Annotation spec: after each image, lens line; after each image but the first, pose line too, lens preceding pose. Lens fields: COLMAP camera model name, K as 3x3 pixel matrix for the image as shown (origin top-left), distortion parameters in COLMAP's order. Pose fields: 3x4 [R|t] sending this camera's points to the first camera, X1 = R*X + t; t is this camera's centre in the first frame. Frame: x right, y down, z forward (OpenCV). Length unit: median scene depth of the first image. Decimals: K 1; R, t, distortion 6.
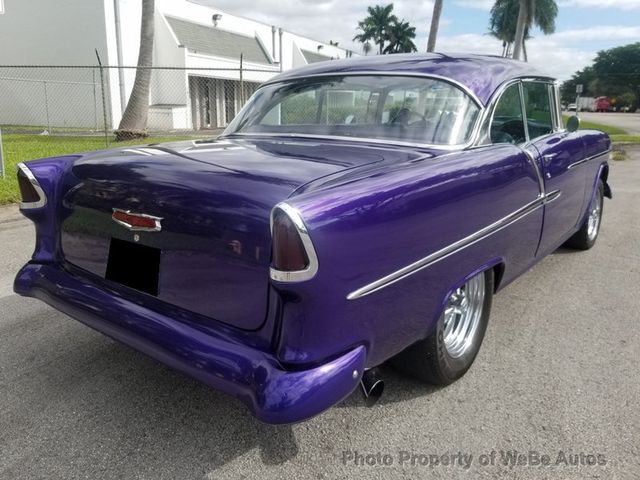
lens RADIAL K [[495.6, 0, 320.0], [0, 495.6, 240.0], [0, 0, 1]] dist [0.001259, -0.013823]
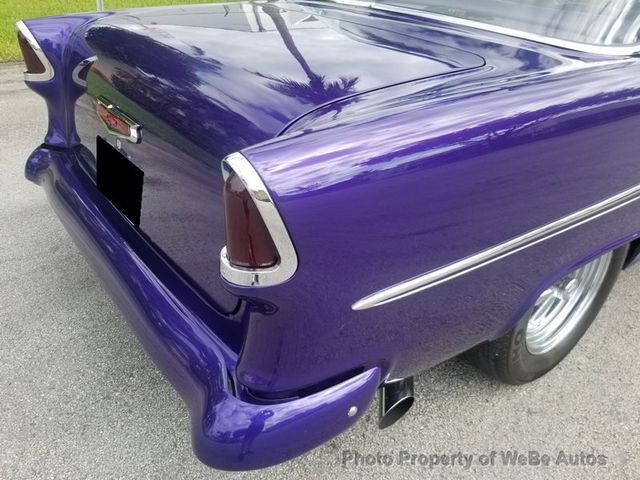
lens RADIAL K [[495.6, 0, 320.0], [0, 495.6, 240.0], [0, 0, 1]] dist [0.001259, -0.013823]
pose [[0.962792, 0.174829, -0.206074, 0.084833], [-0.117698, 0.957700, 0.262599, -0.081901], [0.243267, -0.228574, 0.942643, 0.275616]]
